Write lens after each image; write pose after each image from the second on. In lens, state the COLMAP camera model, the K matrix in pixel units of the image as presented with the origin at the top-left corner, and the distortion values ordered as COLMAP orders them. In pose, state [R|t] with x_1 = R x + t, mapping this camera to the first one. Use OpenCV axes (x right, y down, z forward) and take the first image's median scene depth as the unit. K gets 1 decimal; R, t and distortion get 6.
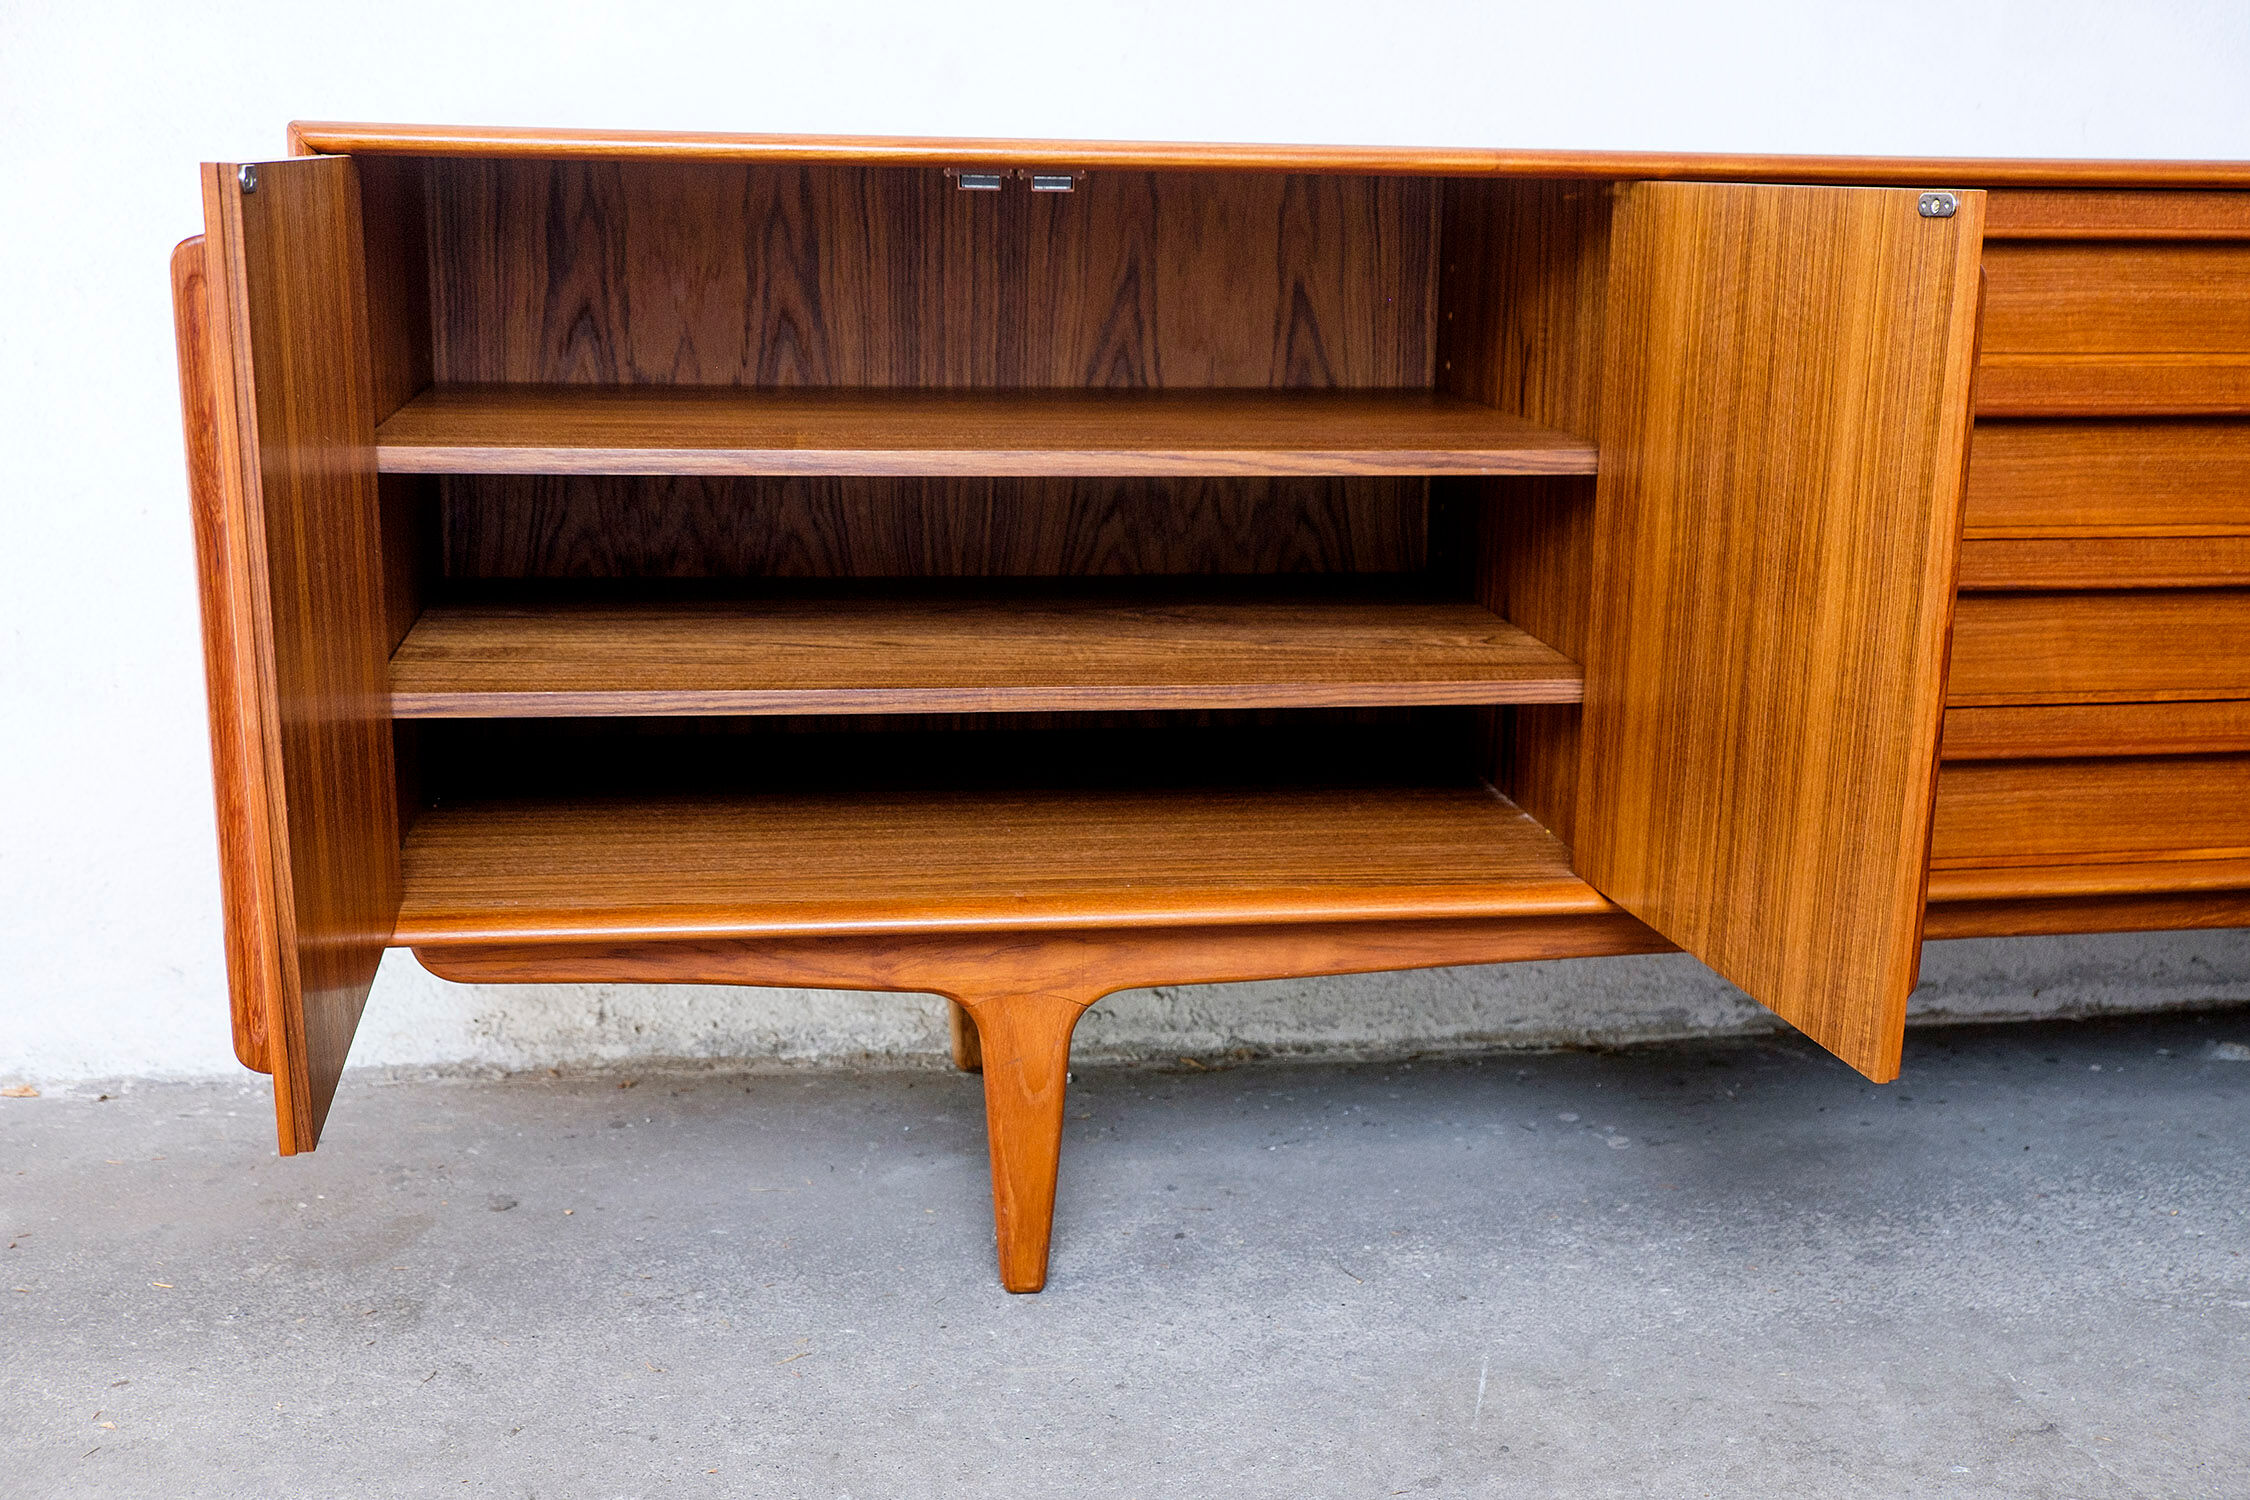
lens RADIAL K [[2456.8, 0, 1153.0], [0, 2456.8, 801.2], [0, 0, 1]] dist [-0.074080, 0.157893]
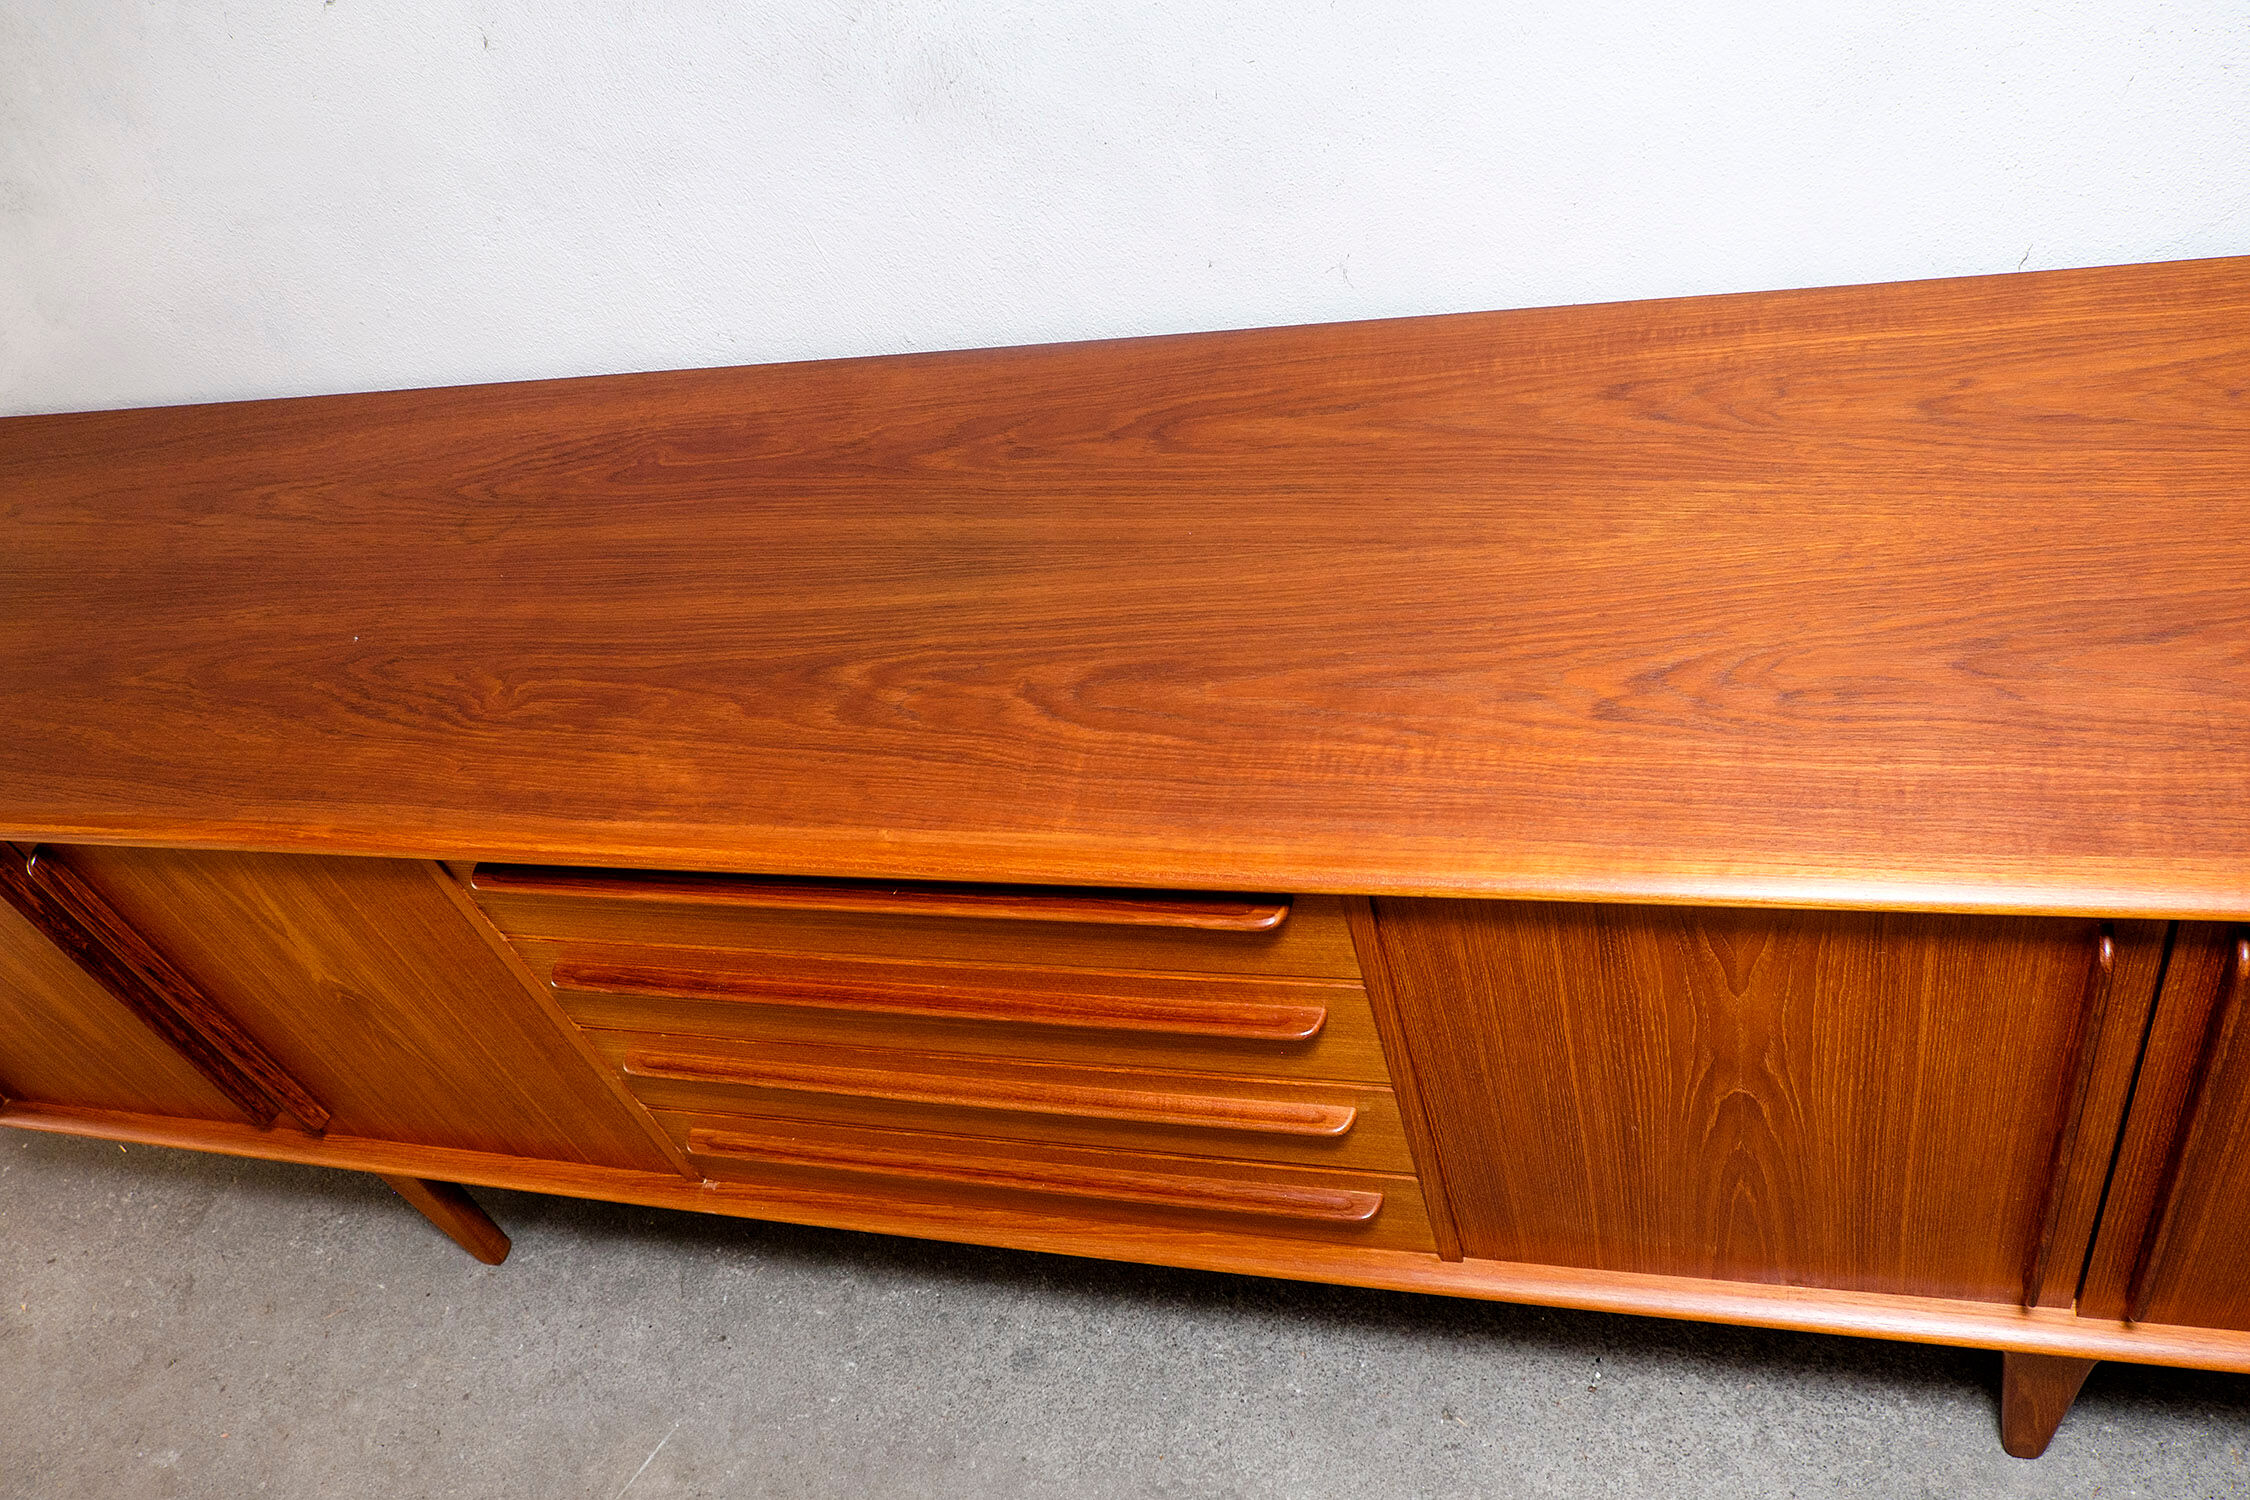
lens RADIAL K [[1823.2, 0, 1147.7], [0, 1823.2, 791.8], [0, 0, 1]] dist [-0.036535, 0.016495]
pose [[0.885716, 0.133198, -0.444709, 0.643145], [0.153122, 0.820519, 0.550729, -0.499310], [0.438248, -0.555884, 0.706351, 0.453439]]
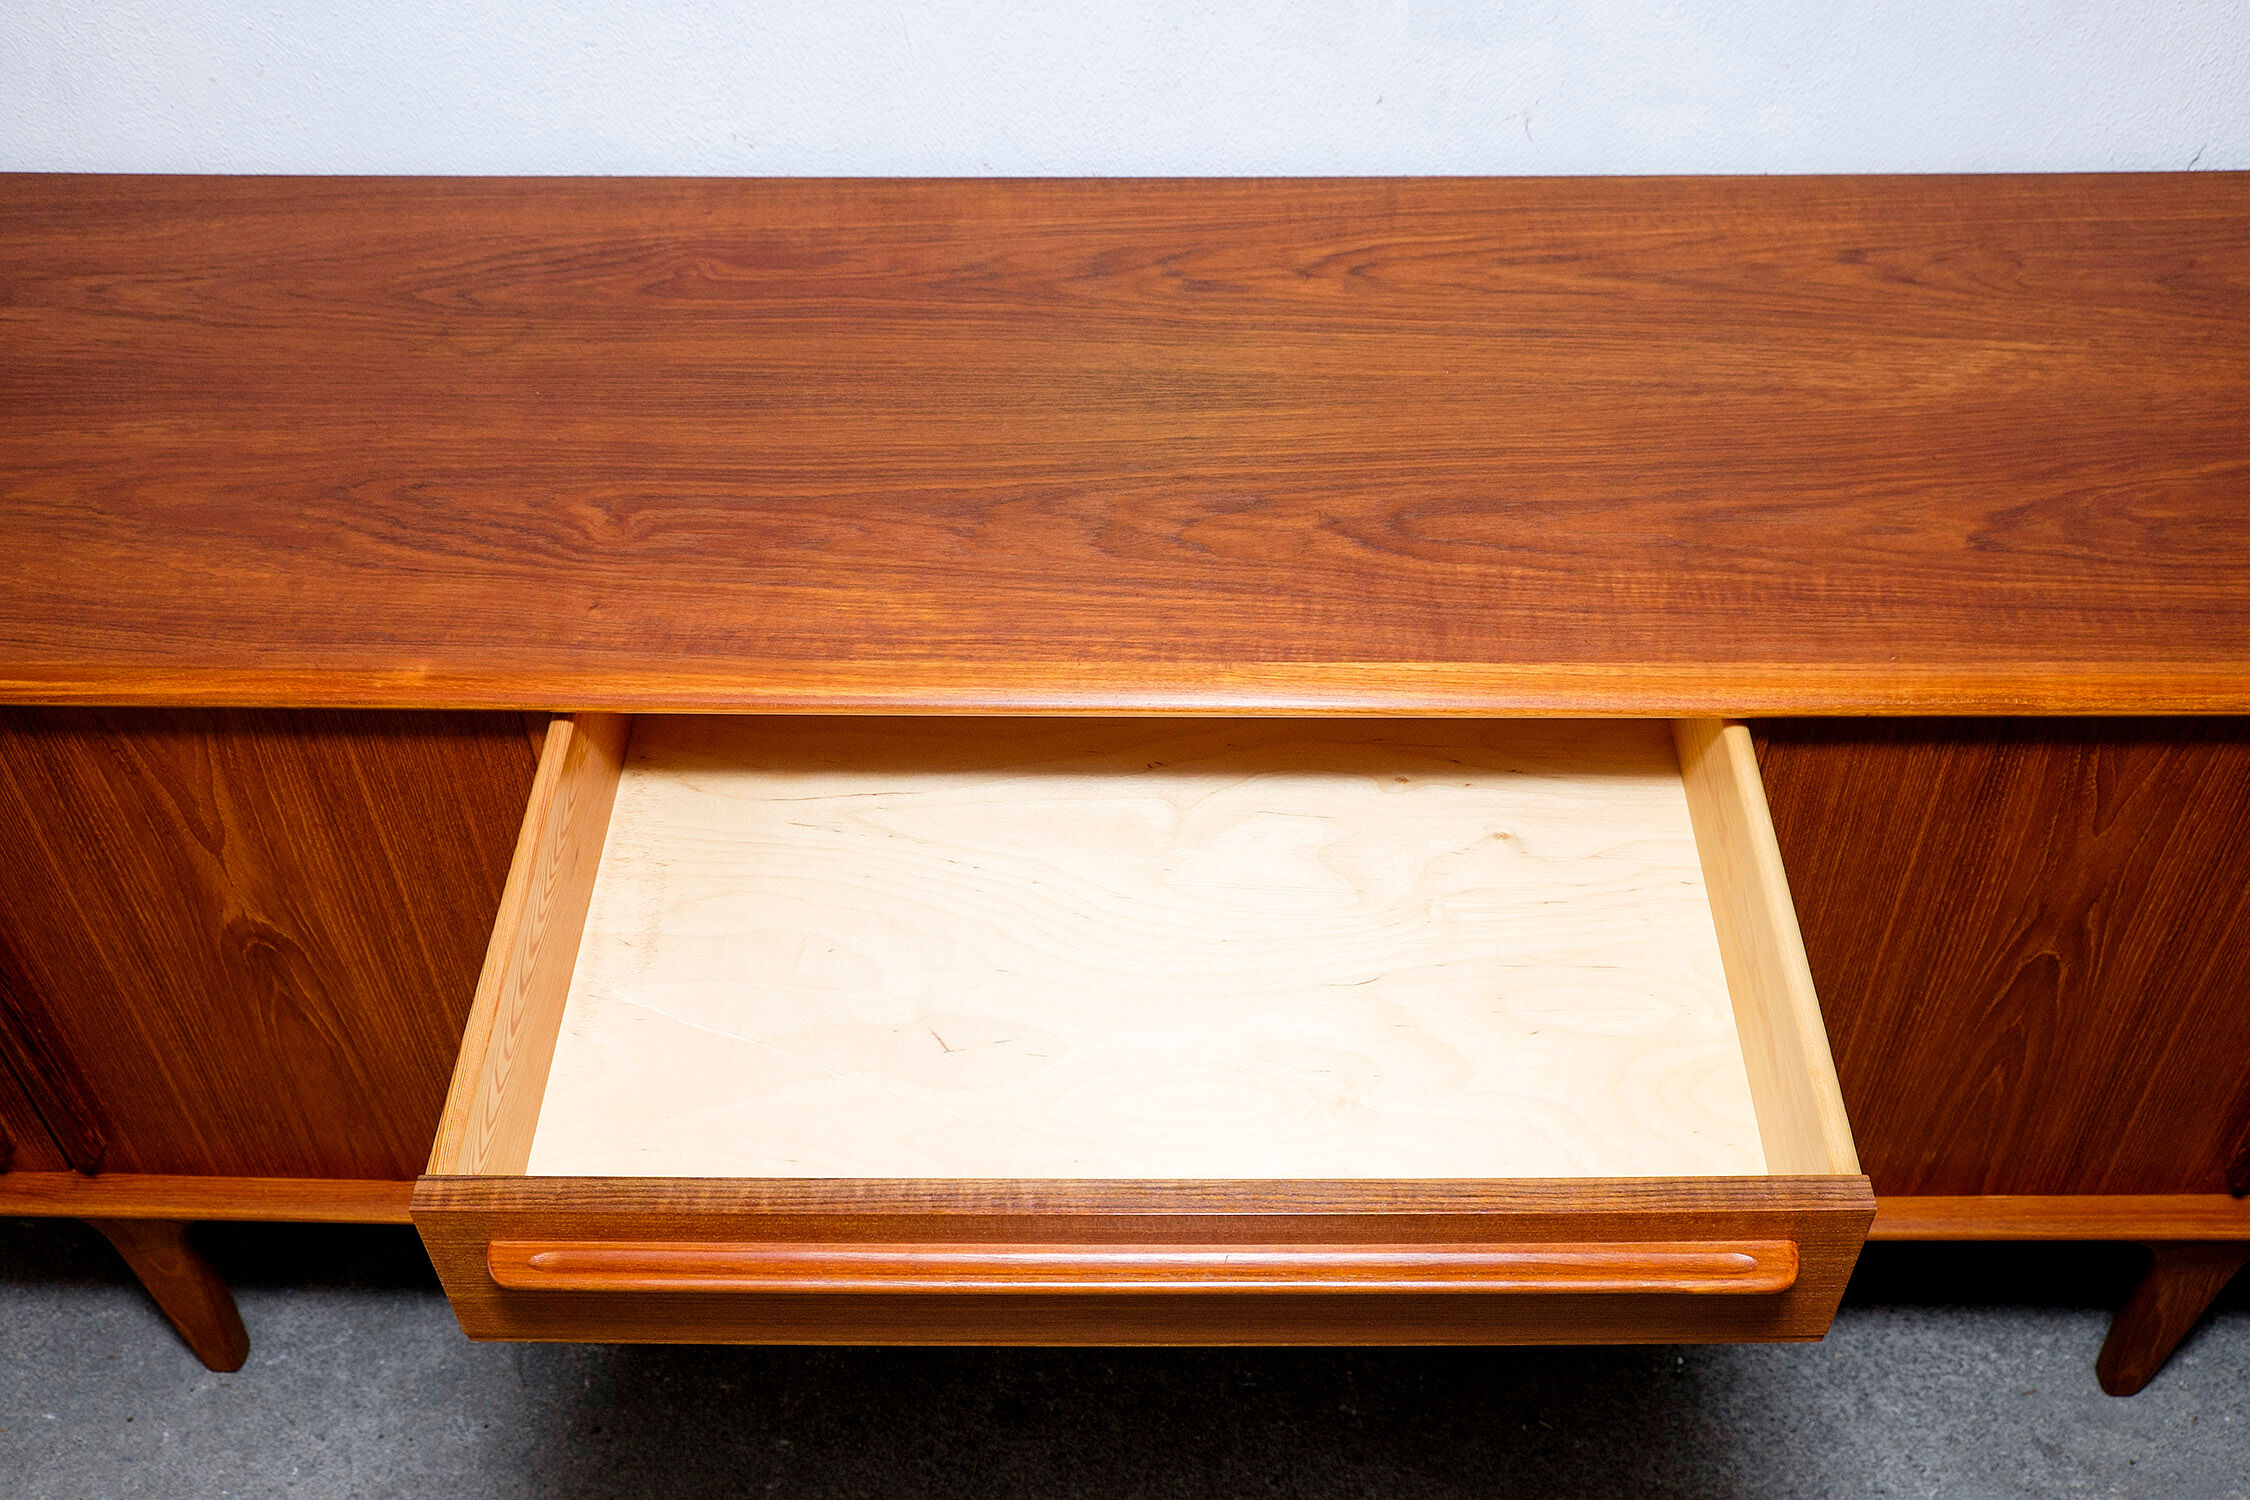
lens RADIAL K [[2234.6, 0, 1151.0], [0, 2234.6, 812.5], [0, 0, 1]] dist [-0.014772, 0.024749]
pose [[0.981928, 0.115260, -0.150107, 0.409980], [-0.019708, 0.851114, 0.524611, -0.473116], [0.188225, -0.512172, 0.838004, 0.291103]]
